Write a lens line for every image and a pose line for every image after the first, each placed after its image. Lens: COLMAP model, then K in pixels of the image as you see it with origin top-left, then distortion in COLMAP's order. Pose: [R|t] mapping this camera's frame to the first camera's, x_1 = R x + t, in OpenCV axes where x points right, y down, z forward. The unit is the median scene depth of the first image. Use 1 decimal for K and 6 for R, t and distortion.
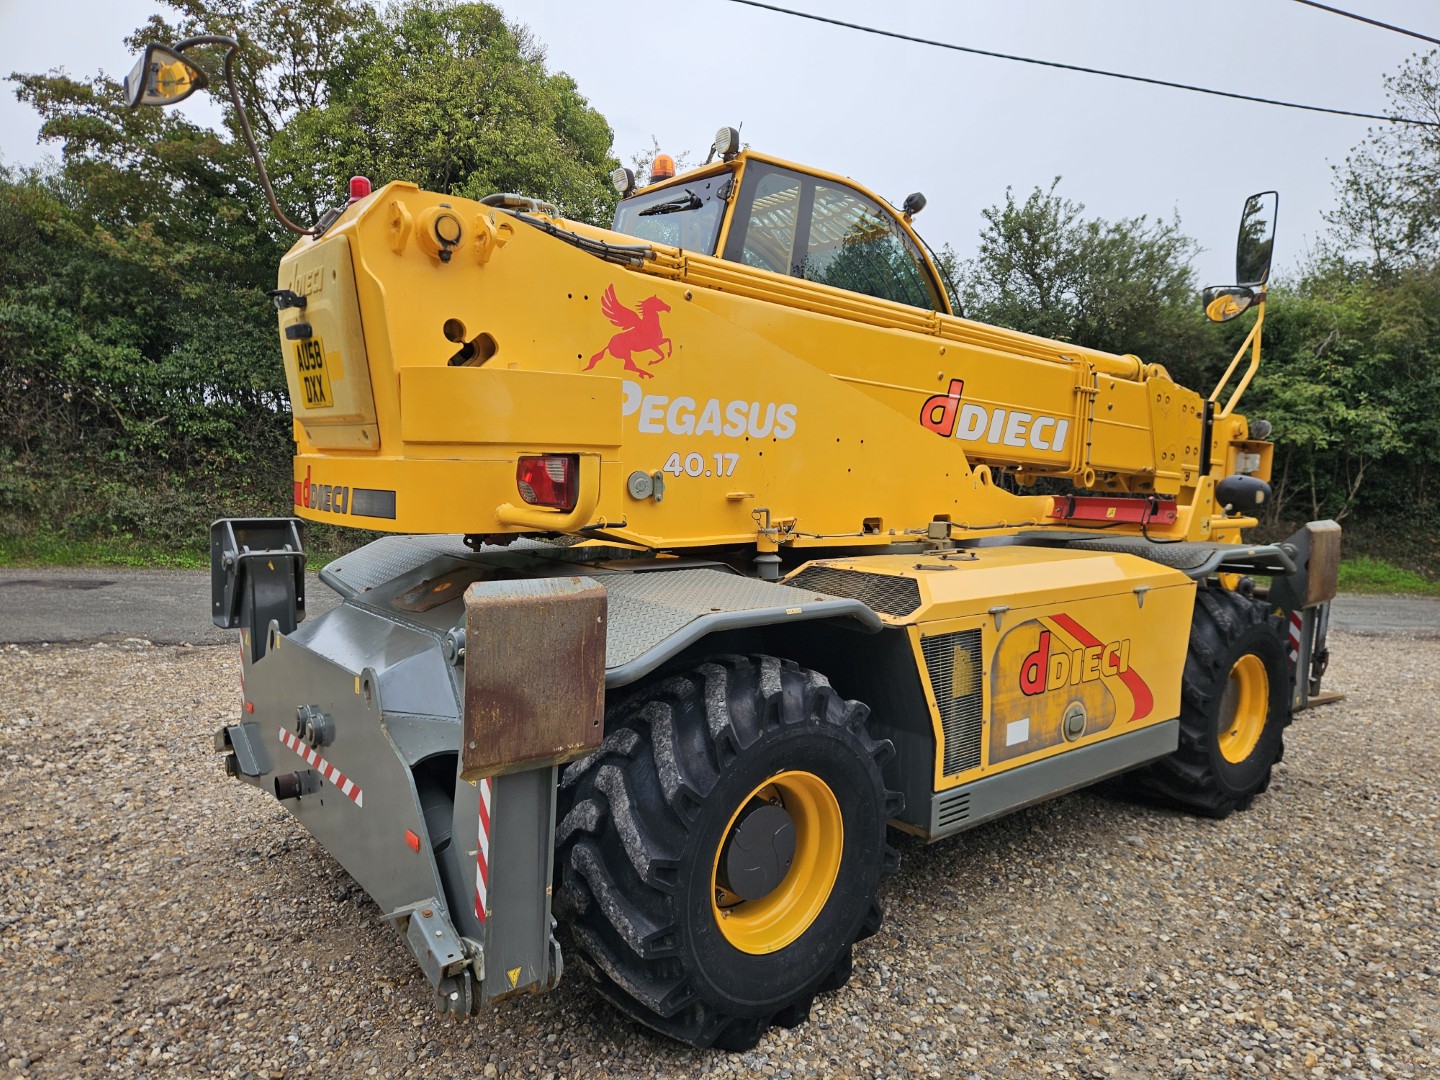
lens RADIAL K [[951.3, 0, 715.1], [0, 951.3, 546.1], [0, 0, 1]] dist [0.082938, -0.076784]
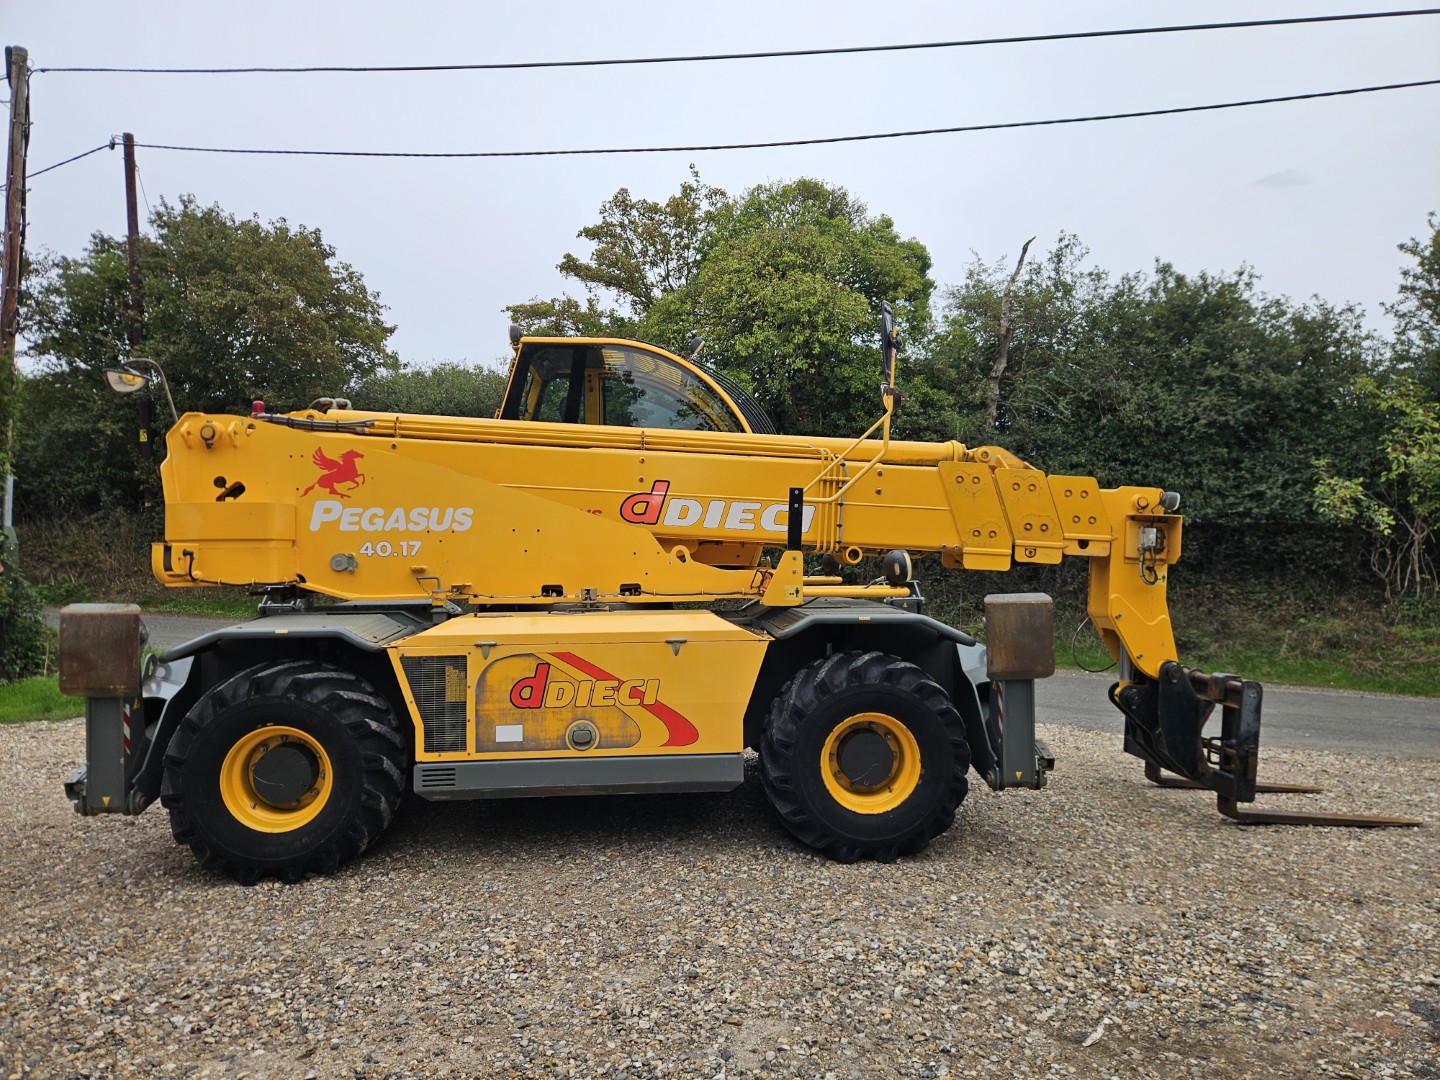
lens RADIAL K [[951.3, 0, 715.1], [0, 951.3, 546.1], [0, 0, 1]] dist [0.082938, -0.076784]
pose [[0.820382, -0.026141, -0.571218, 1.317011], [-0.032751, 0.995166, -0.092580, 0.039085], [0.570877, 0.094659, 0.815561, 0.002940]]
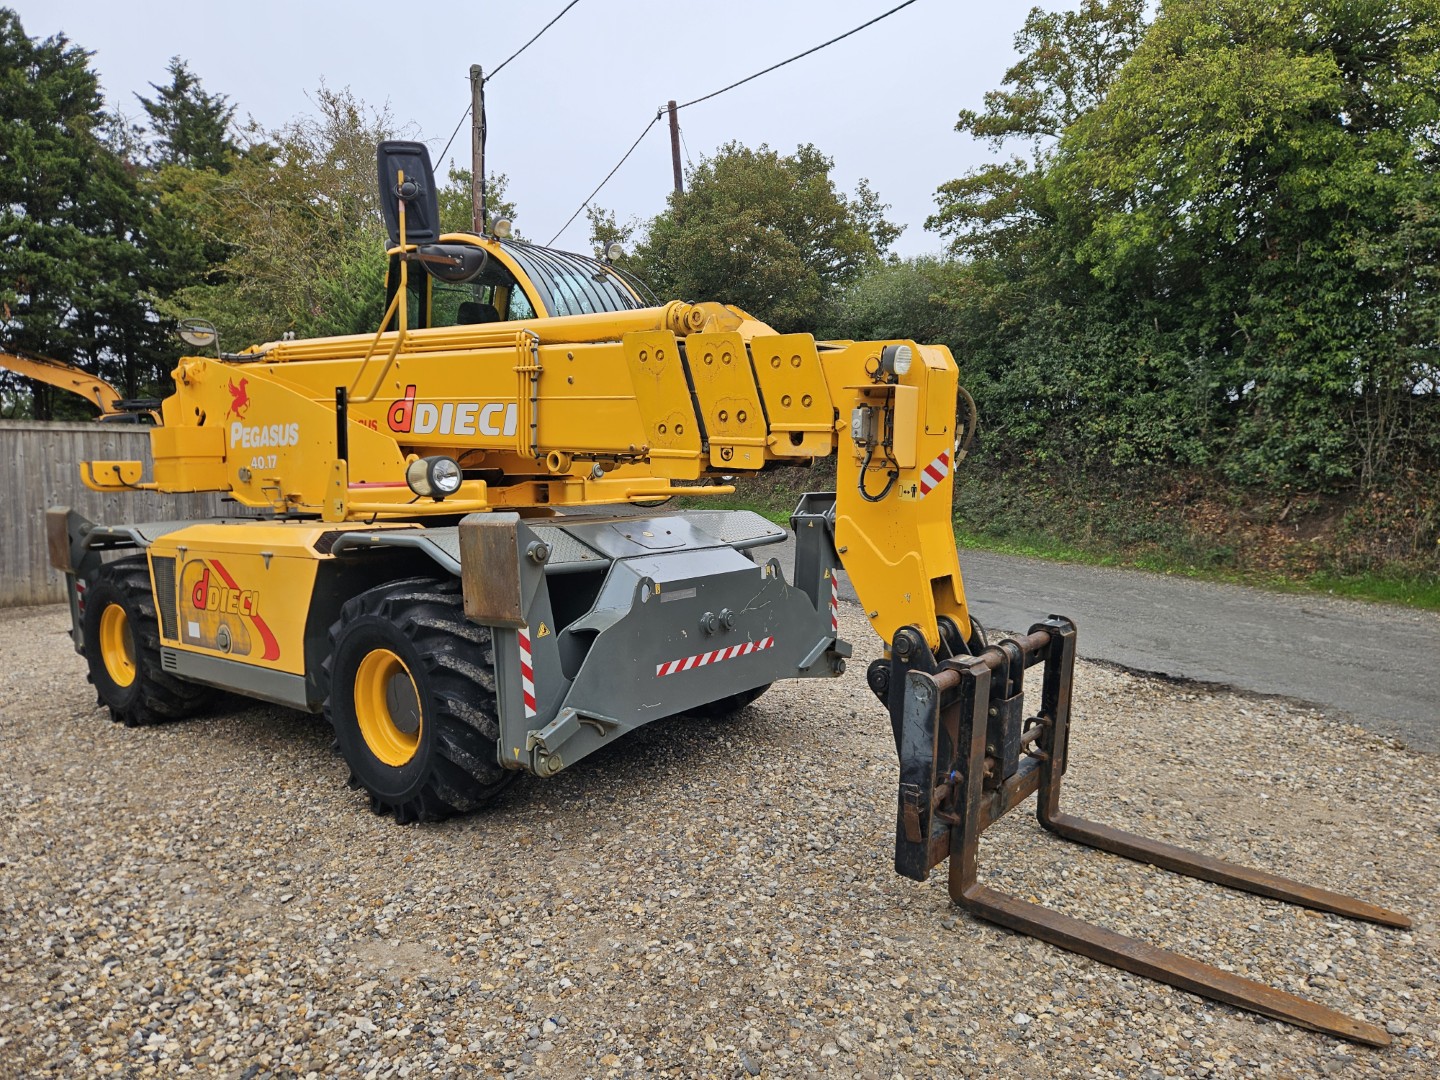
lens RADIAL K [[951.3, 0, 715.1], [0, 951.3, 546.1], [0, 0, 1]] dist [0.082938, -0.076784]
pose [[0.211884, 0.057522, -0.975601, 1.936611], [-0.061610, 0.997067, 0.045407, -0.062094], [0.975351, 0.050485, 0.214806, 1.421864]]
